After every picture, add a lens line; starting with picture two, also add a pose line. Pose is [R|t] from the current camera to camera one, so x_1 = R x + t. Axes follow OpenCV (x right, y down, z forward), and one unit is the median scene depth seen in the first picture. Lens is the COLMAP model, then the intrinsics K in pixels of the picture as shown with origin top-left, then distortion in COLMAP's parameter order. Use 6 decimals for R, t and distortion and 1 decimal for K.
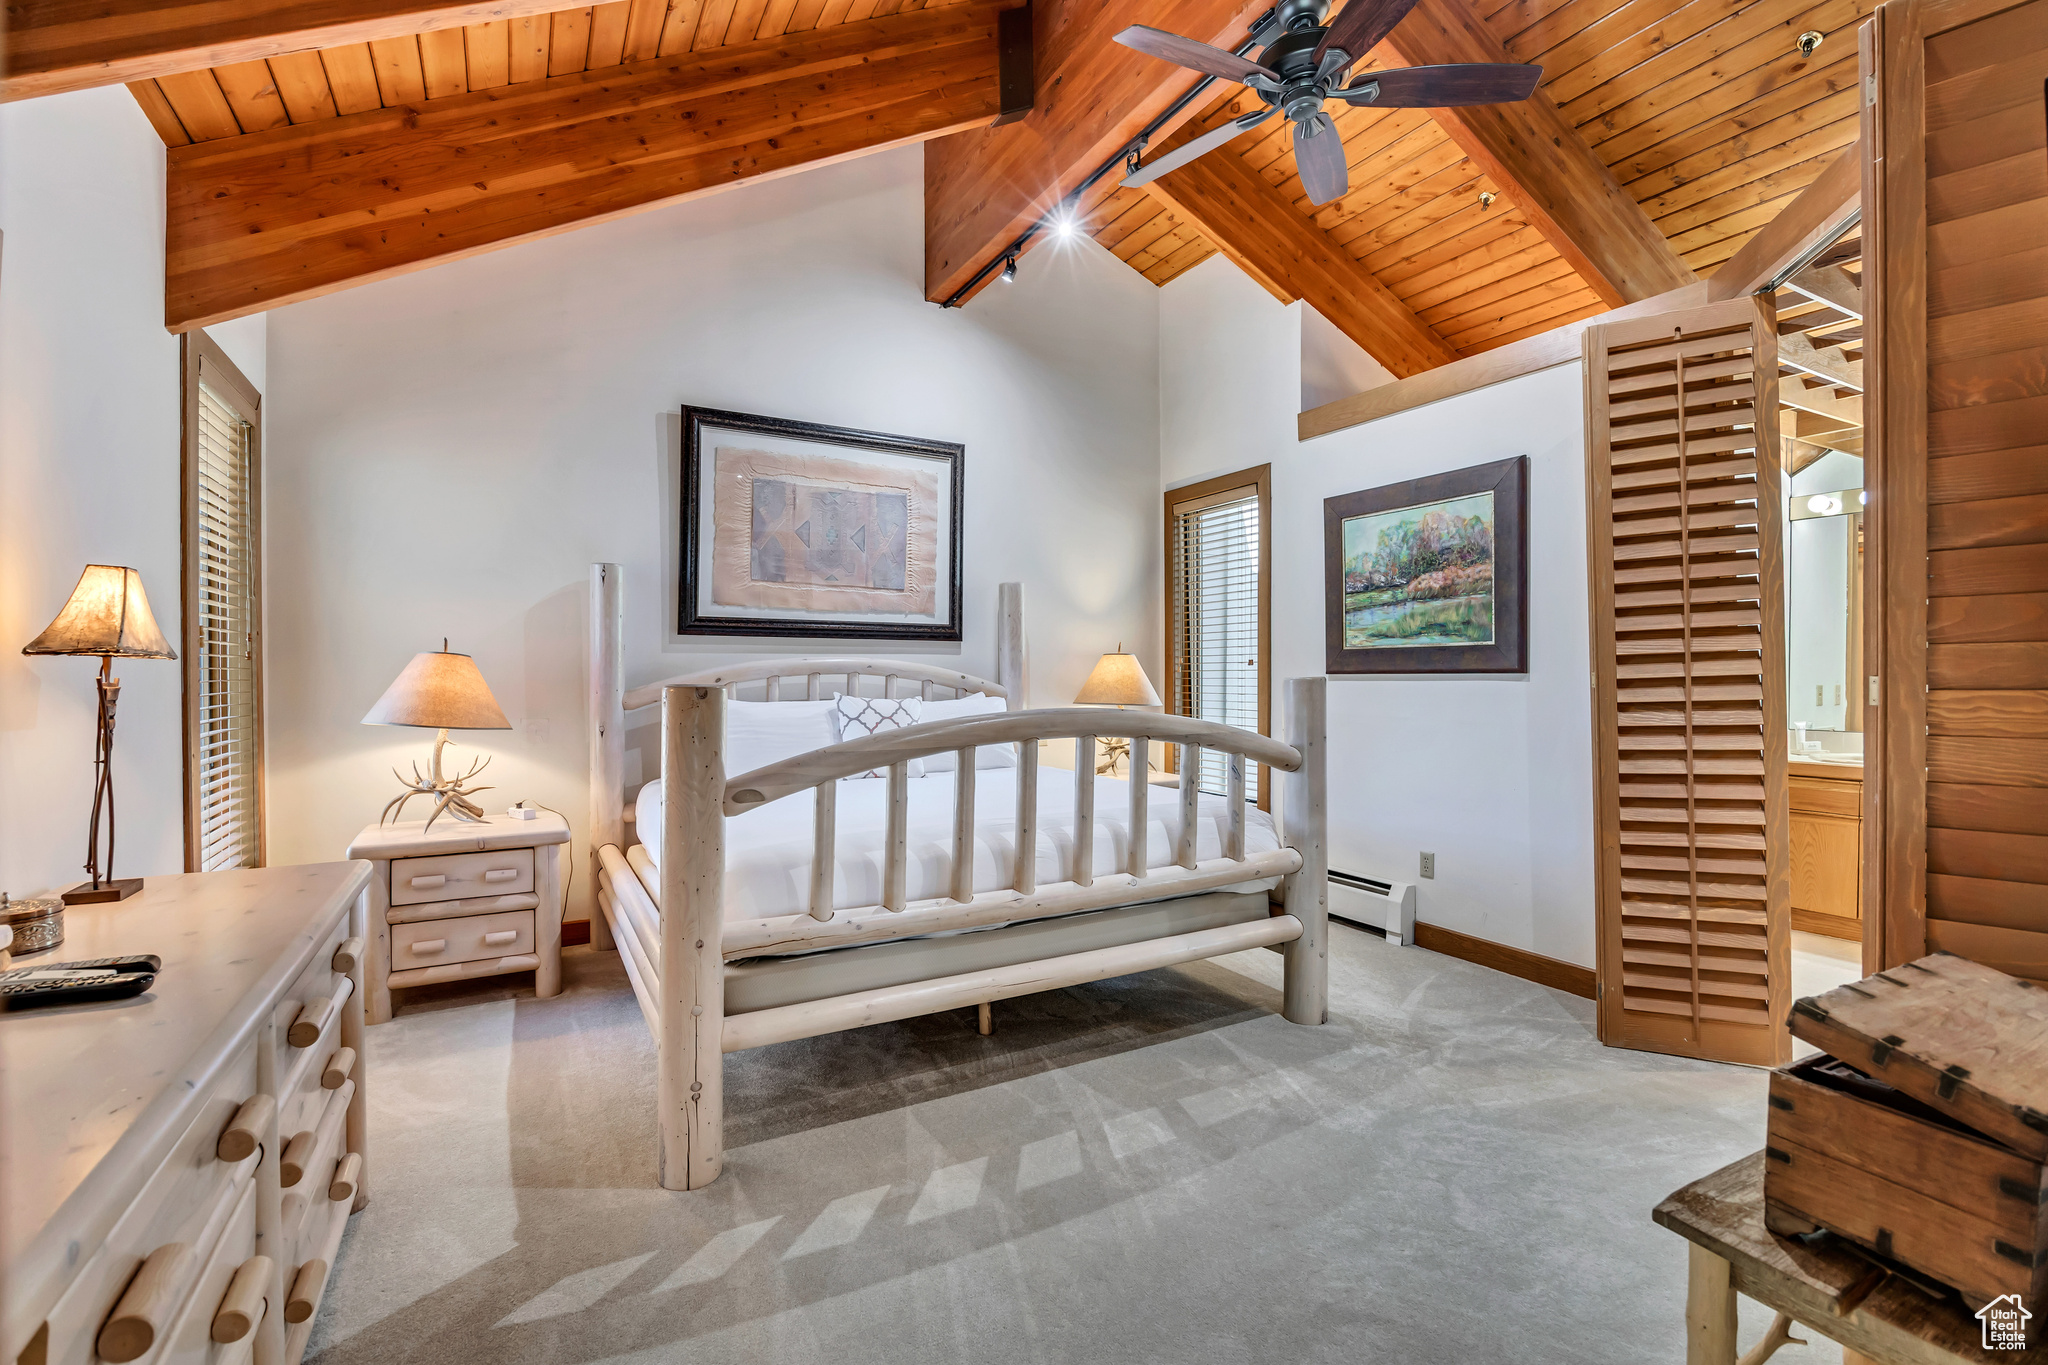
lens RADIAL K [[915.6, 0, 1026.4], [0, 915.6, 675.4], [0, 0, 1]] dist [-0.000795, -0.000132]
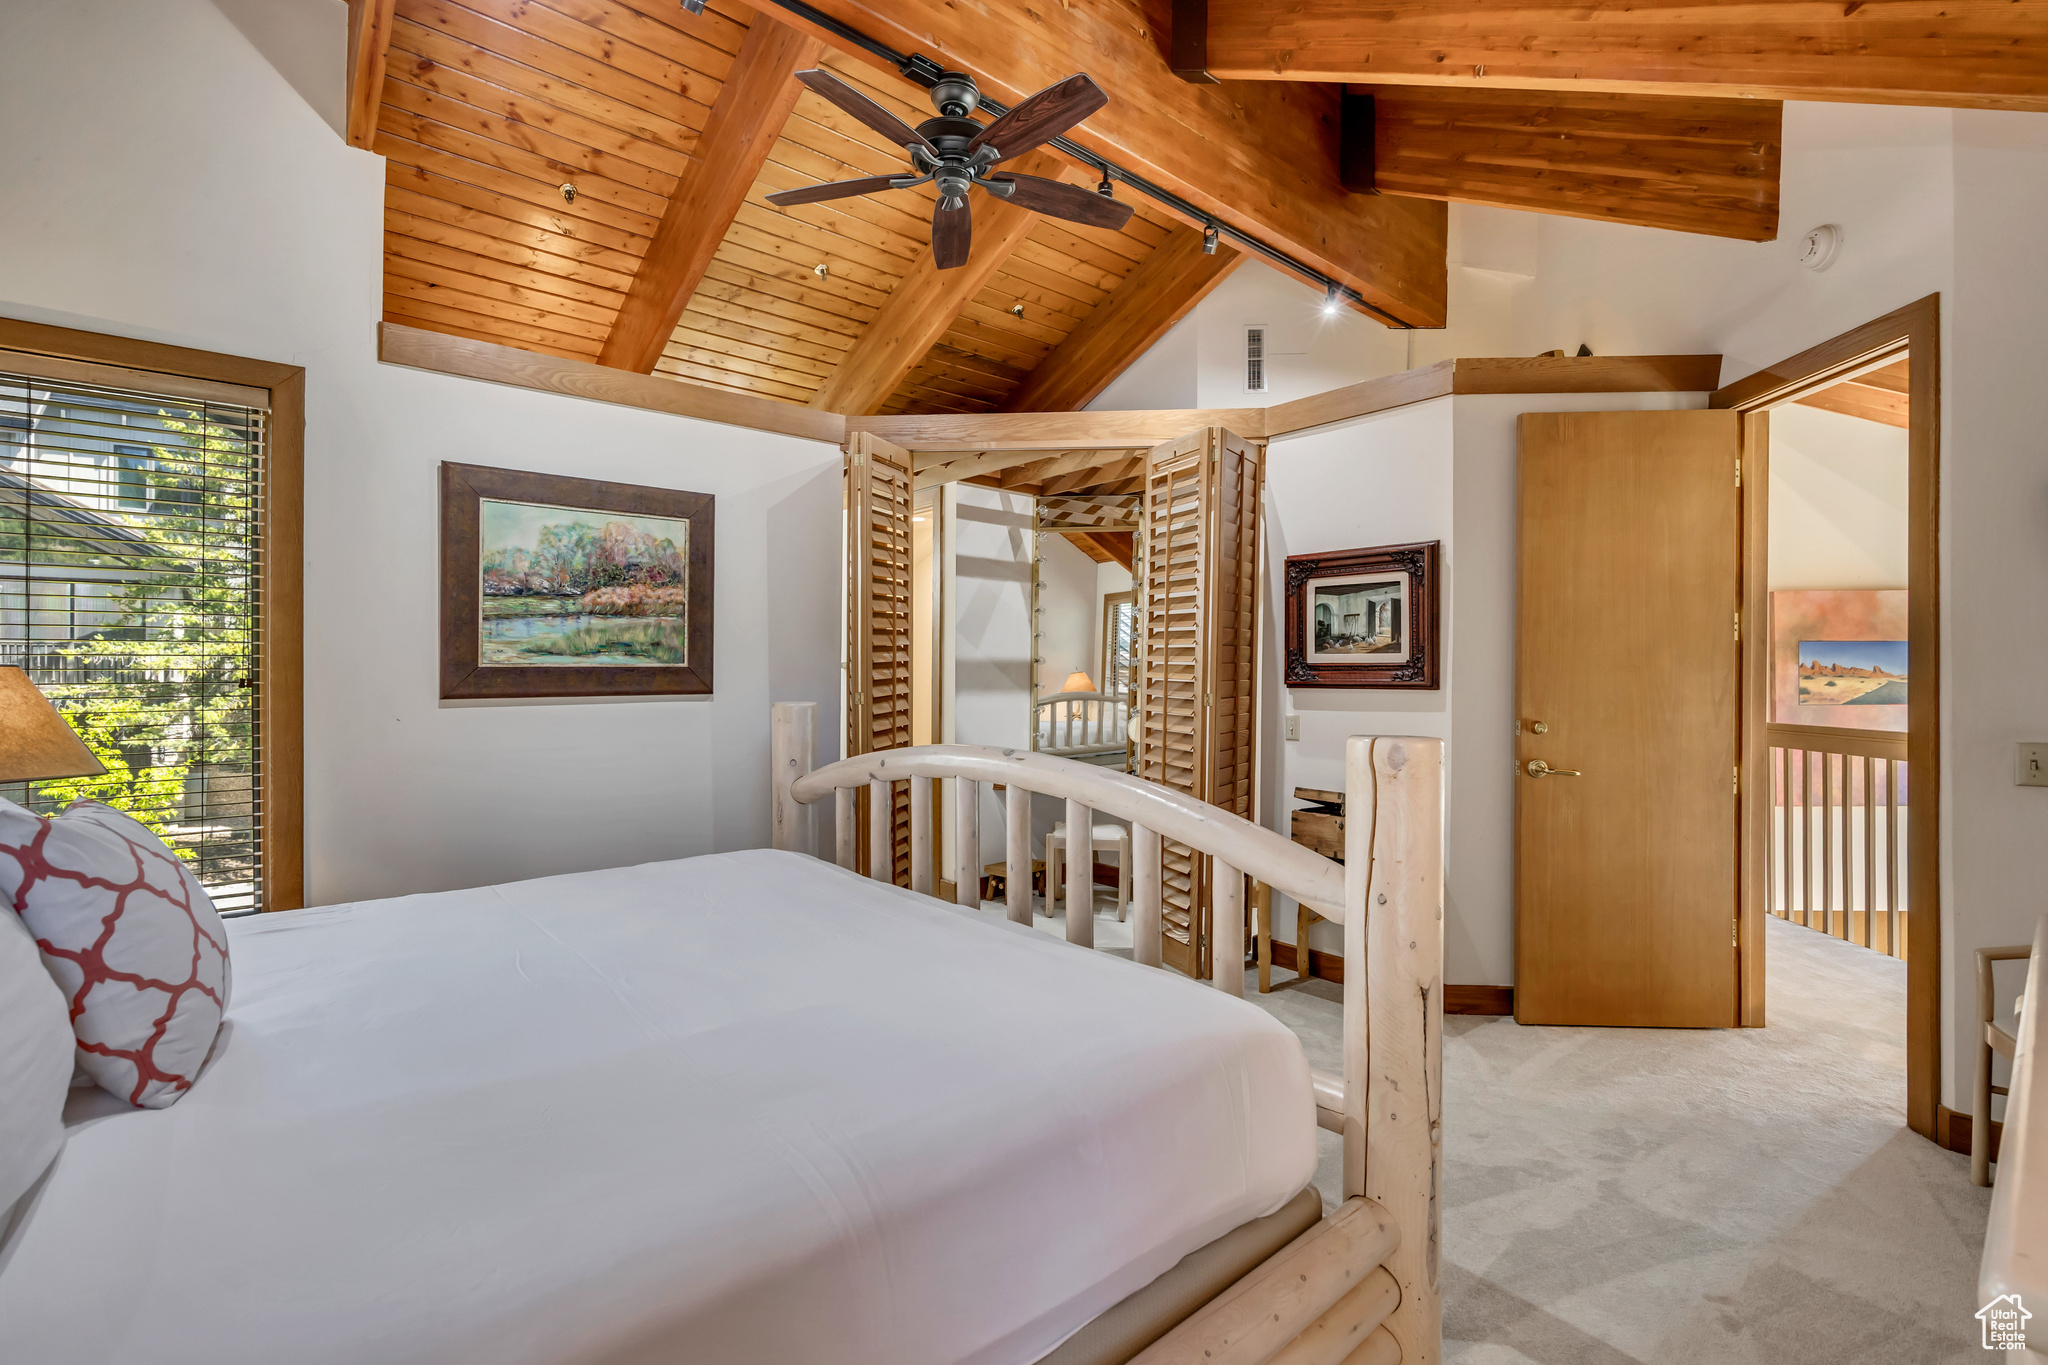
lens RADIAL K [[915.6, 0, 1026.4], [0, 915.6, 675.4], [0, 0, 1]] dist [-0.000795, -0.000132]
pose [[-0.194910, 0.003472, 0.980815, -0.544773], [0.006537, 0.999976, -0.002240, -0.017985], [-0.980799, 0.005975, -0.194928, 0.767273]]
